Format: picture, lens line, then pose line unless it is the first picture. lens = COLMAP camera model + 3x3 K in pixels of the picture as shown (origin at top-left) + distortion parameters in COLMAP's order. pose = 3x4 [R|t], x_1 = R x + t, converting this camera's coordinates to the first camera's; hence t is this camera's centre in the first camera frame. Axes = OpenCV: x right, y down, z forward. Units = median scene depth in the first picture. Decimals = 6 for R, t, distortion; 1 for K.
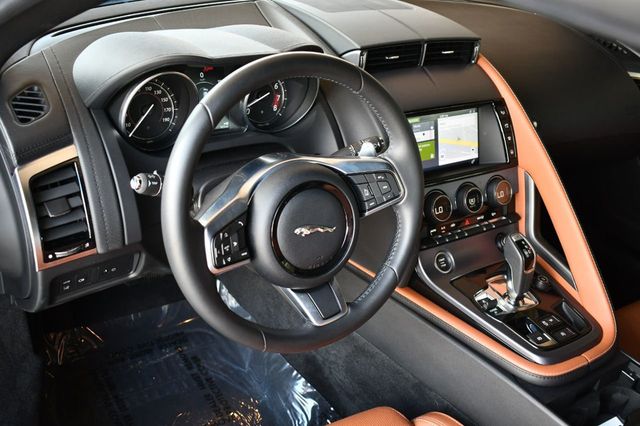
lens RADIAL K [[687.5, 0, 321.8], [0, 687.5, 212.7], [0, 0, 1]] dist [-0.063500, 0.000000]
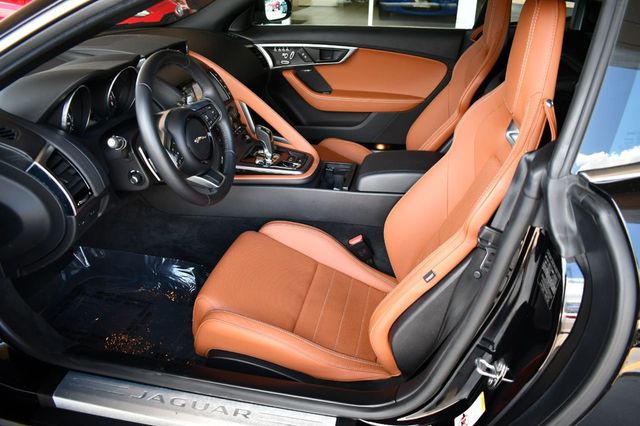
lens RADIAL K [[502.2, 0, 322.6], [0, 502.2, 215.7], [0, 0, 1]] dist [-0.091327, 0.019307]
pose [[0.702146, -0.416033, 0.577847, -0.516325], [0.393678, 0.903050, 0.171808, 0.088621], [-0.593303, 0.106852, 0.797856, -0.223851]]
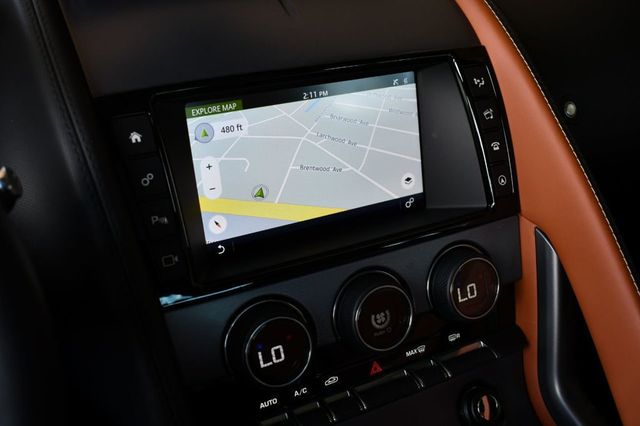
lens RADIAL K [[687.5, 0, 323.9], [0, 687.5, 213.0], [0, 0, 1]] dist [-0.063500, 0.000000]
pose [[0.993858, -0.005704, -0.110520, 0.240143], [0.007843, 0.999790, 0.018935, -0.086050], [0.110389, -0.019686, 0.993694, 0.650616]]
